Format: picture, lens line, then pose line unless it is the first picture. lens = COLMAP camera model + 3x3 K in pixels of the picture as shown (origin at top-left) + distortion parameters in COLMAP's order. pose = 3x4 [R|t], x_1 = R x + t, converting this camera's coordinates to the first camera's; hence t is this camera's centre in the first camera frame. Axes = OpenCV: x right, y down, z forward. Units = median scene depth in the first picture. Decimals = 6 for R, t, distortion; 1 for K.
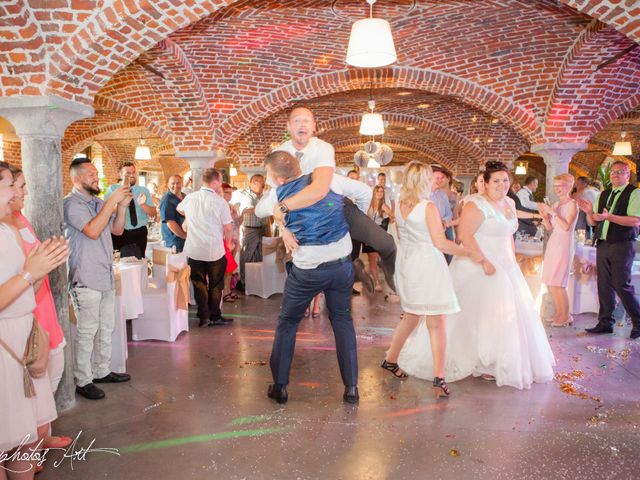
lens RADIAL K [[483.4, 0, 317.3], [0, 483.4, 238.1], [0, 0, 1]] dist [-0.103634, 0.045905]
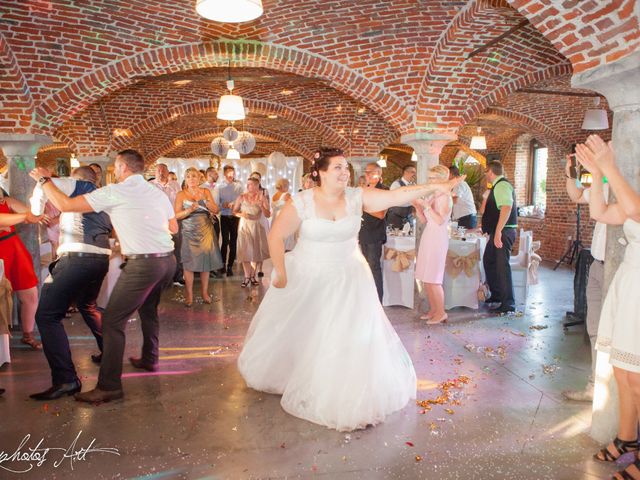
lens RADIAL K [[483.4, 0, 320.9], [0, 483.4, 242.3], [0, 0, 1]] dist [-0.103634, 0.045905]
pose [[0.957074, -0.030454, 0.288239, 0.013652], [0.023948, 0.999373, 0.026072, -0.011321], [-0.288852, -0.018050, 0.957204, 0.129290]]
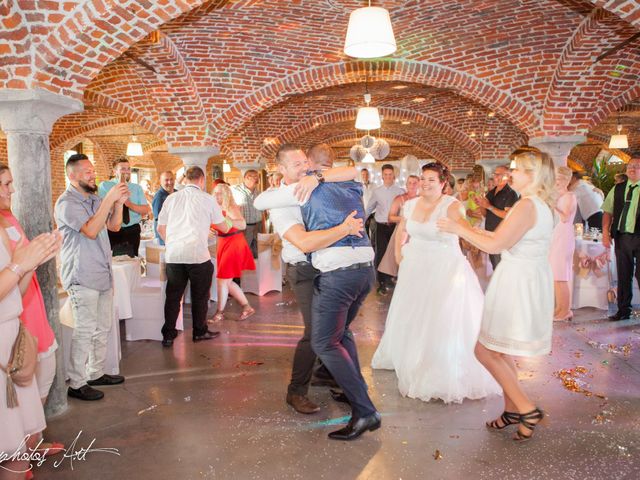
lens RADIAL K [[483.4, 0, 317.3], [0, 483.4, 239.2], [0, 0, 1]] dist [-0.103634, 0.045905]
pose [[0.999882, -0.008863, 0.012540, -0.005056], [0.008728, 0.999903, 0.010829, -0.000844], [-0.012635, -0.010718, 0.999863, 0.017370]]
